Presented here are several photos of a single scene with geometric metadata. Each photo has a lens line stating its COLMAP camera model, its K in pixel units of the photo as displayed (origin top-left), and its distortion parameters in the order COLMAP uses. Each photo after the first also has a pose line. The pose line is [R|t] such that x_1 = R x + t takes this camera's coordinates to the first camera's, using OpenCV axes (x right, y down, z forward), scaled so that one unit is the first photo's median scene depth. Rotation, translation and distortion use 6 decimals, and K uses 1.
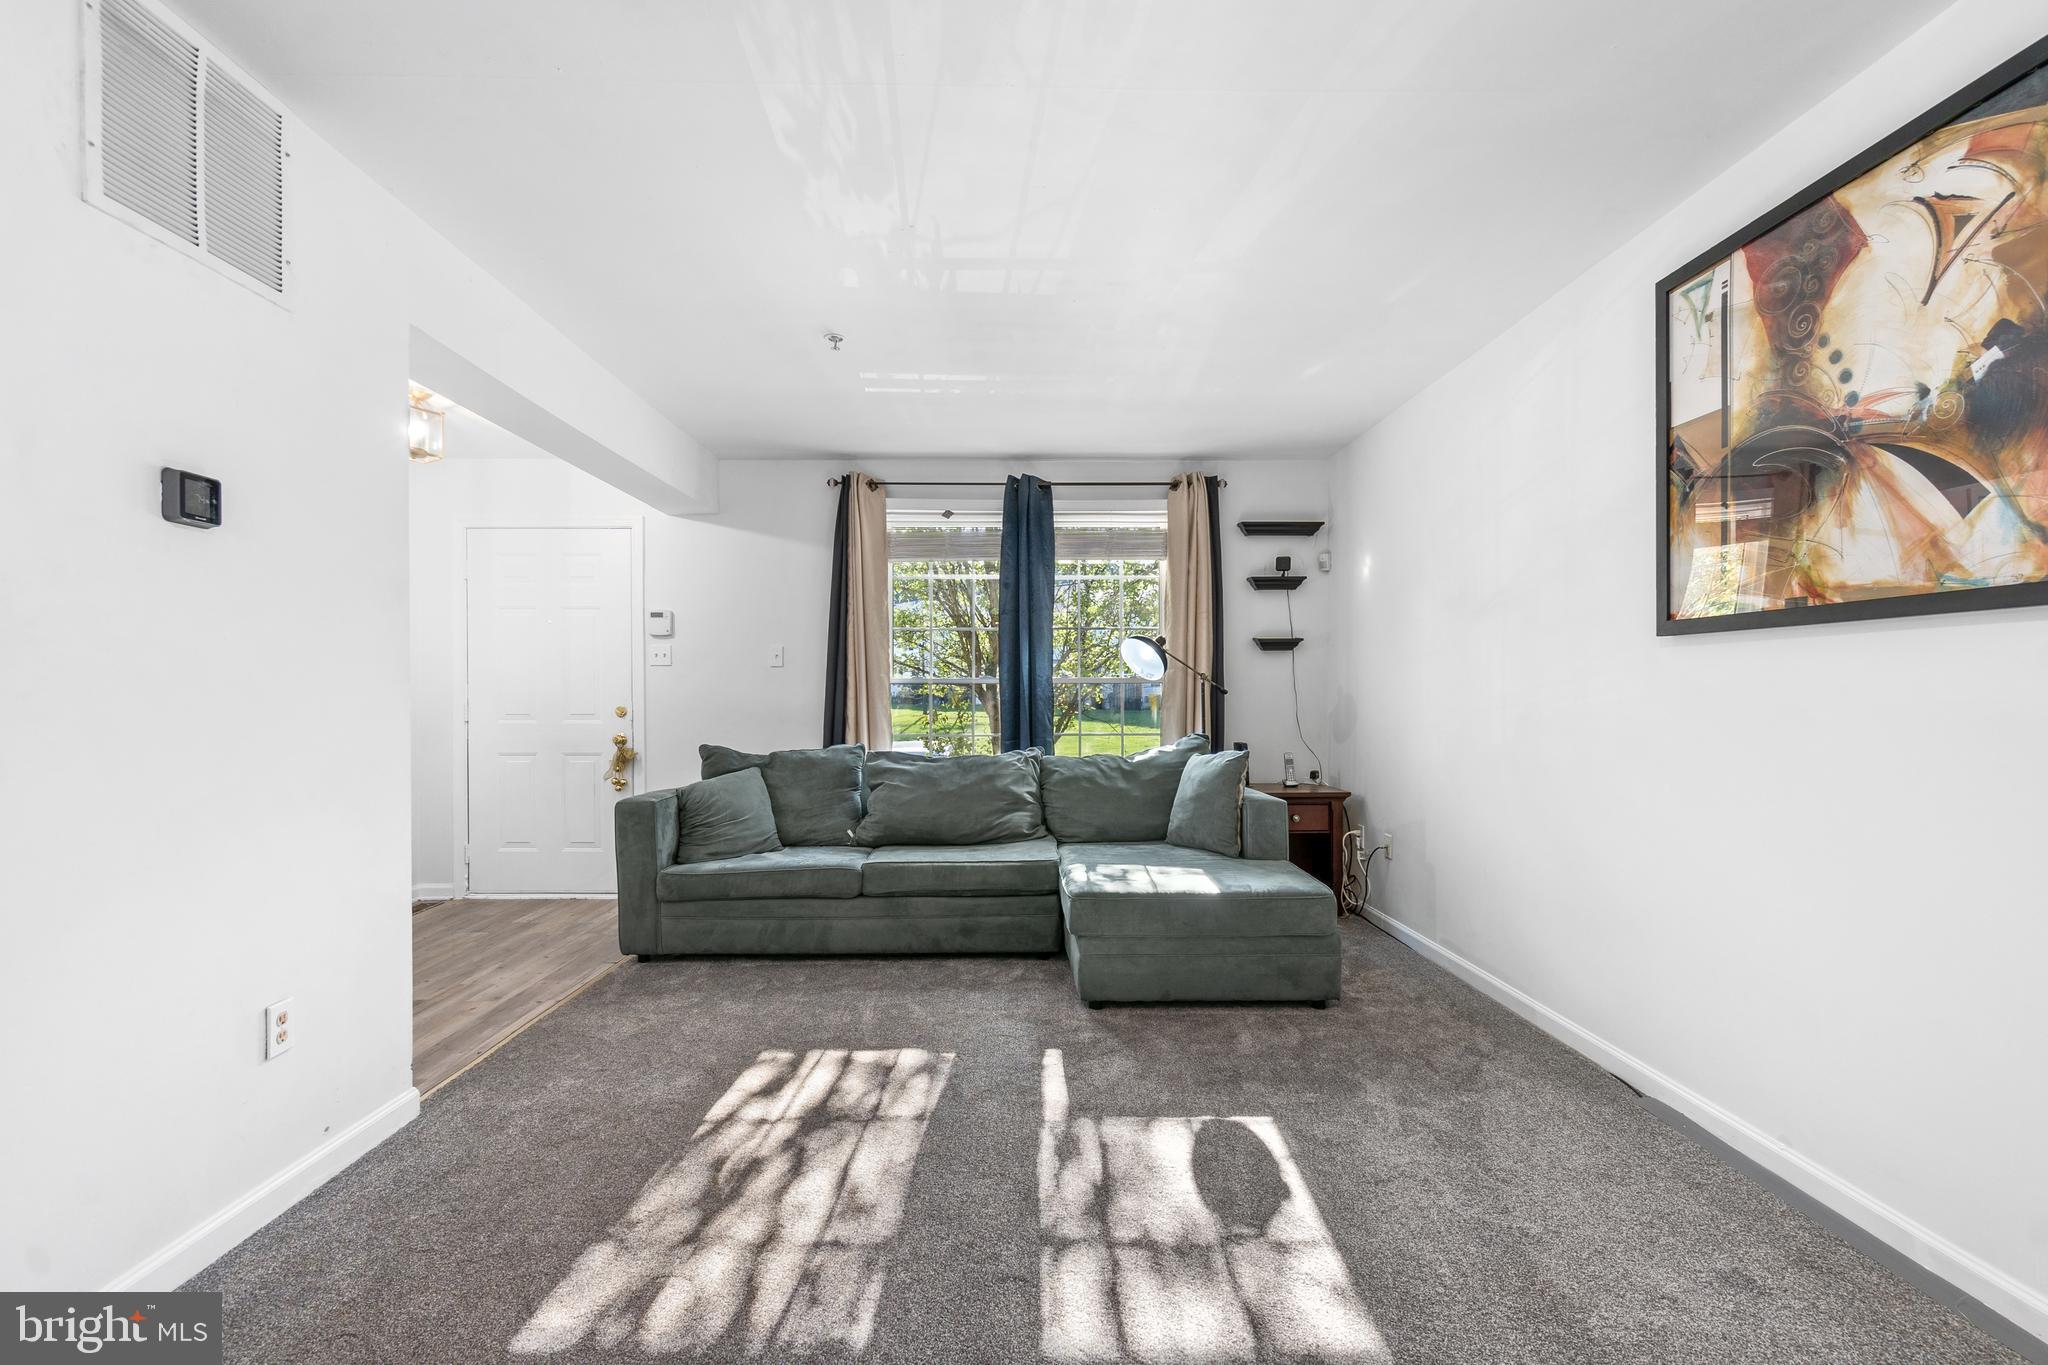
lens RADIAL K [[886.2, 0, 1027.6], [0, 886.2, 696.8], [0, 0, 1]] dist [-0.008351, 0.002056]
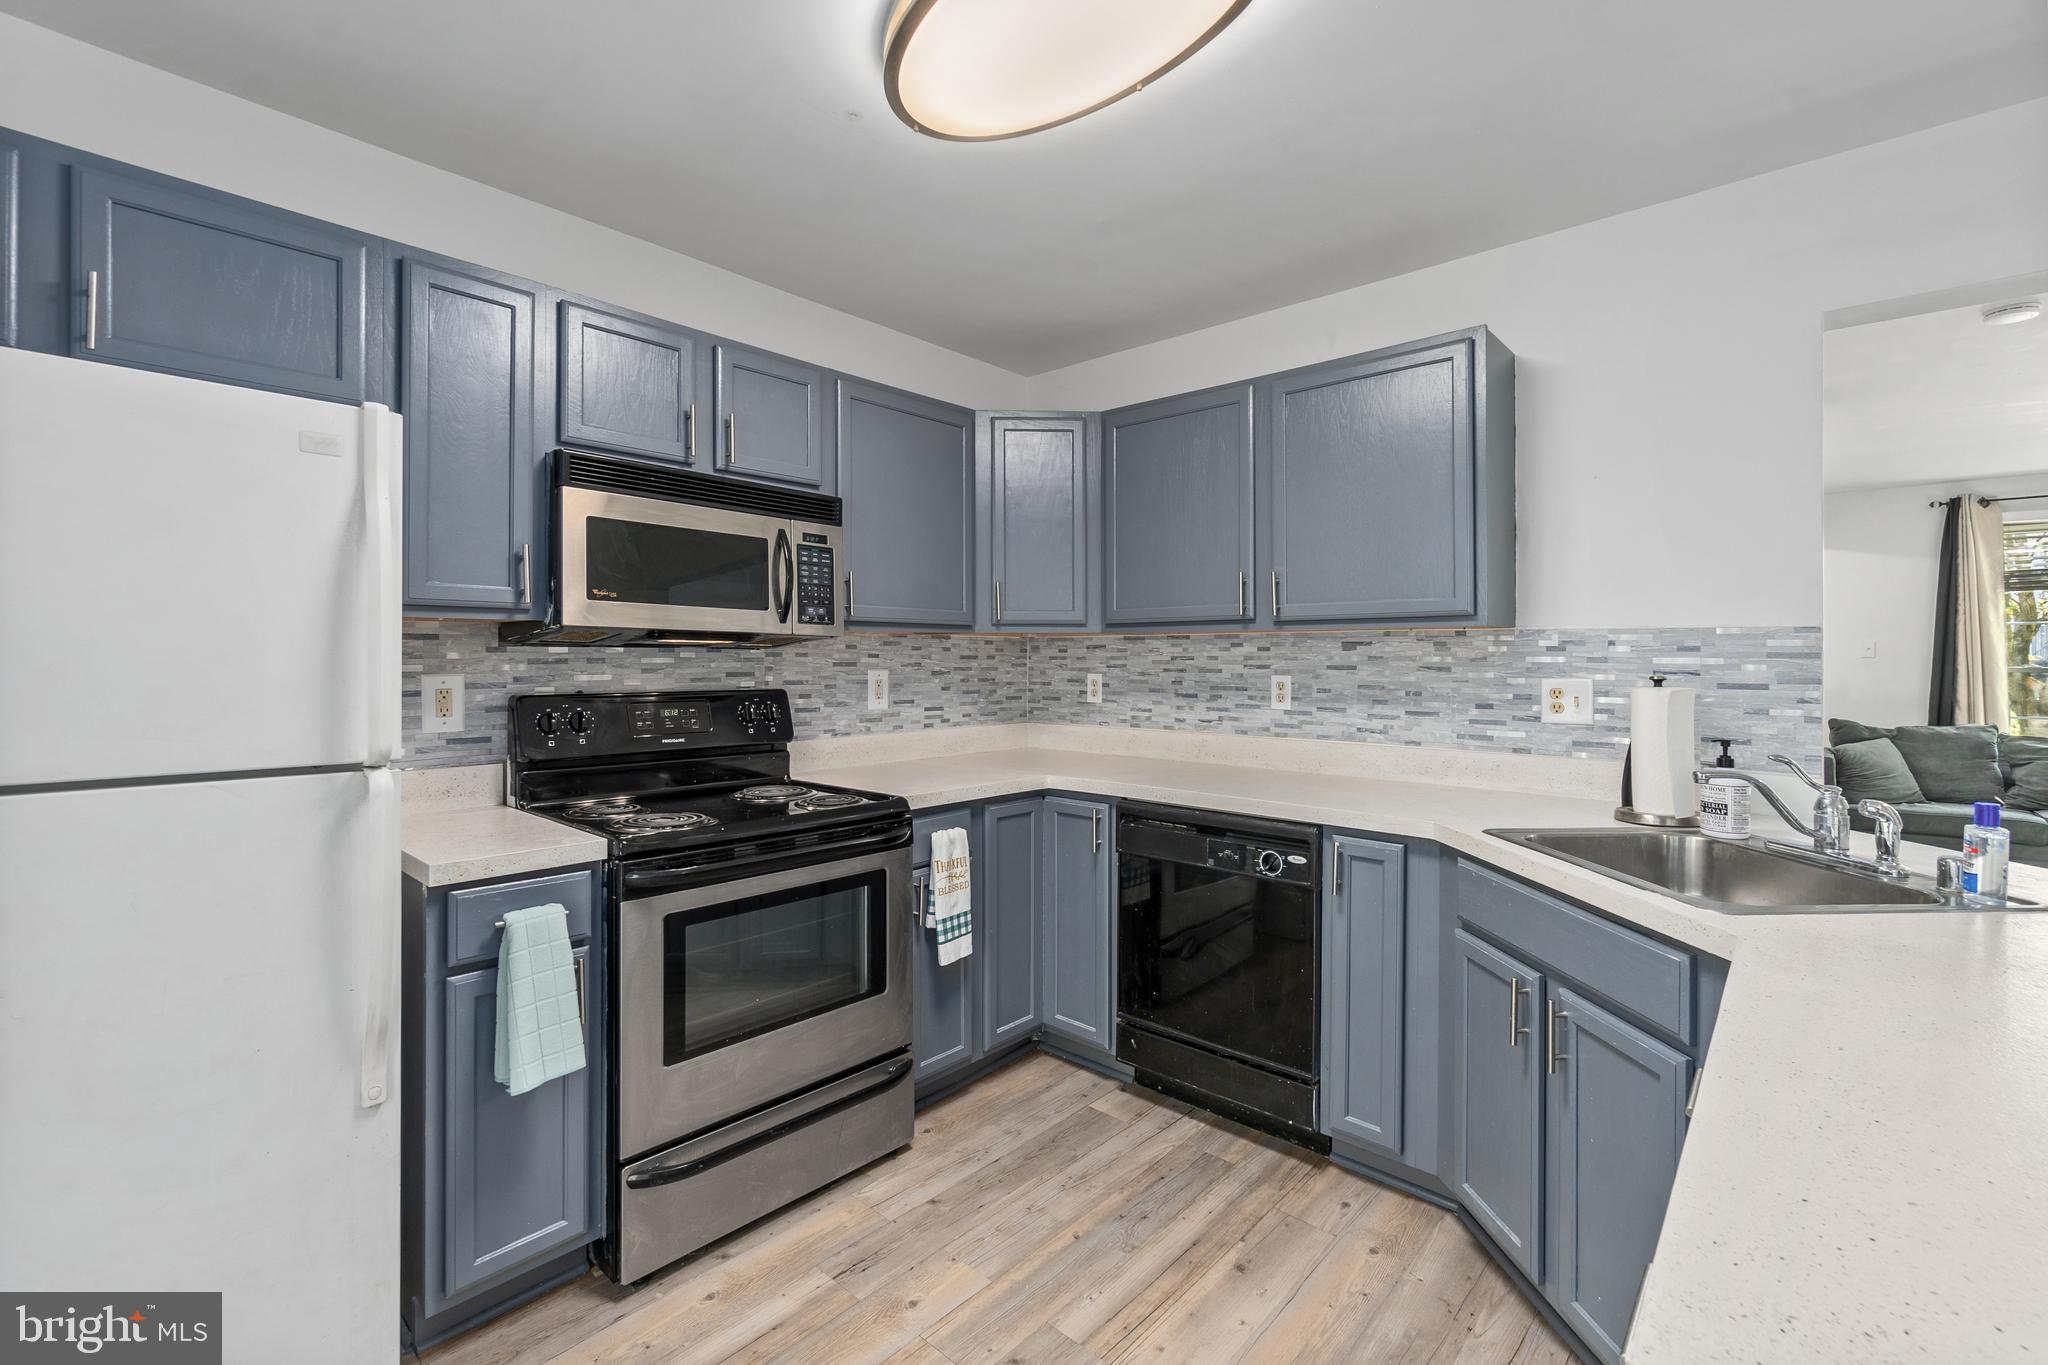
lens RADIAL K [[886.2, 0, 1013.9], [0, 886.2, 664.5], [0, 0, 1]] dist [-0.008351, 0.002056]
pose [[0.724643, 0.009134, -0.689064, -0.344759], [-0.005810, 0.999958, 0.007146, -0.030670], [0.689100, -0.001175, 0.724666, -0.821344]]
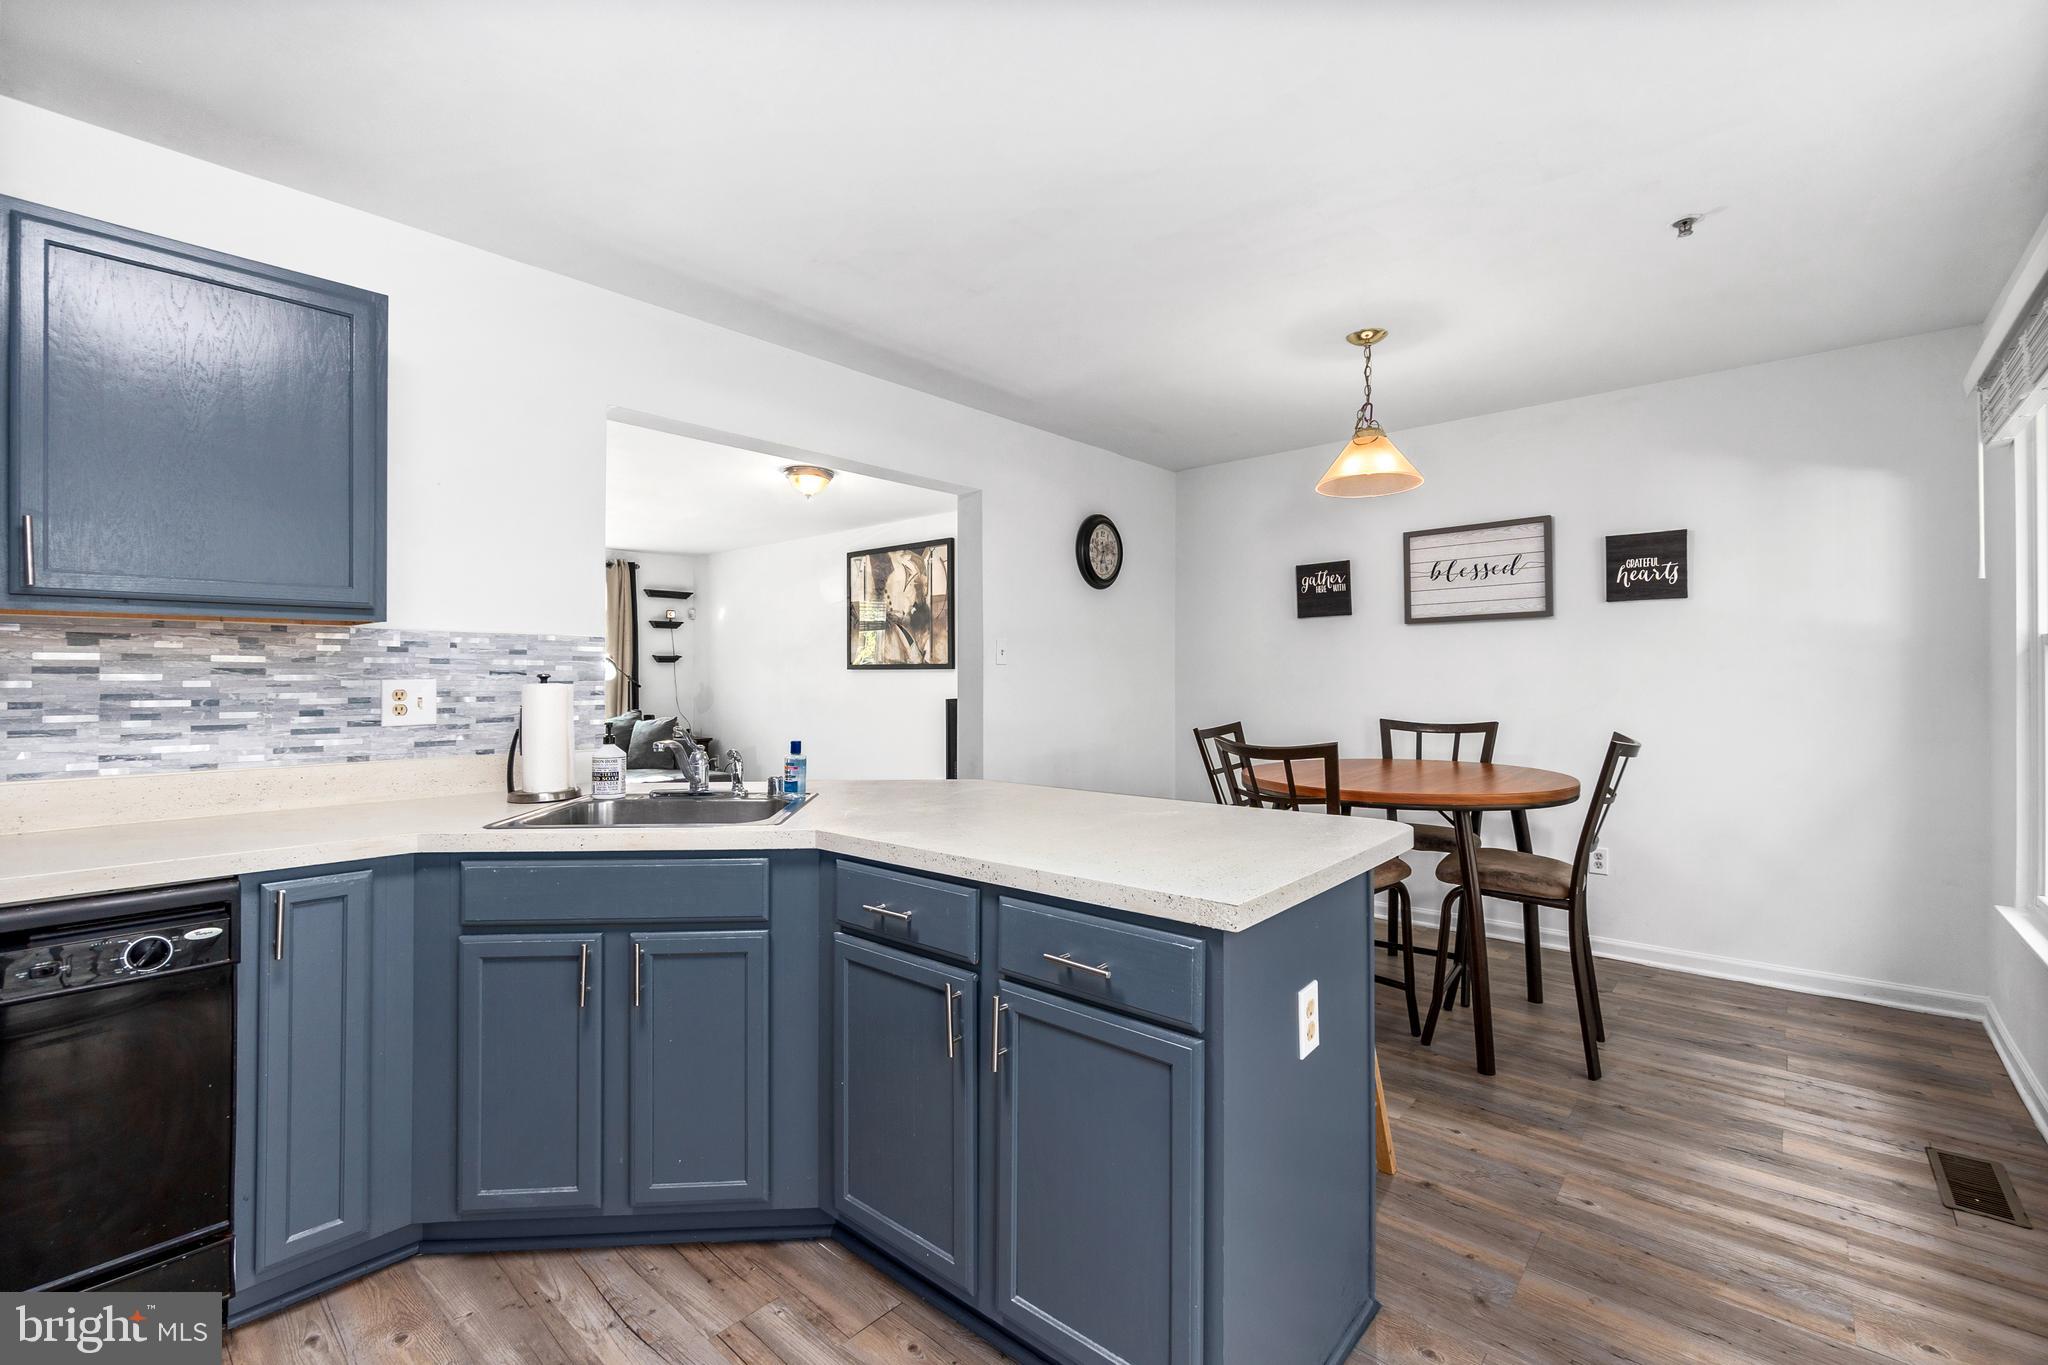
lens RADIAL K [[886.2, 0, 1027.8], [0, 886.2, 677.6], [0, 0, 1]] dist [-0.008351, 0.002056]
pose [[0.671607, -0.000432, 0.740908, -0.624631], [0.002413, 0.999996, -0.001604, -0.019487], [-0.740904, 0.002865, 0.671605, -0.835578]]
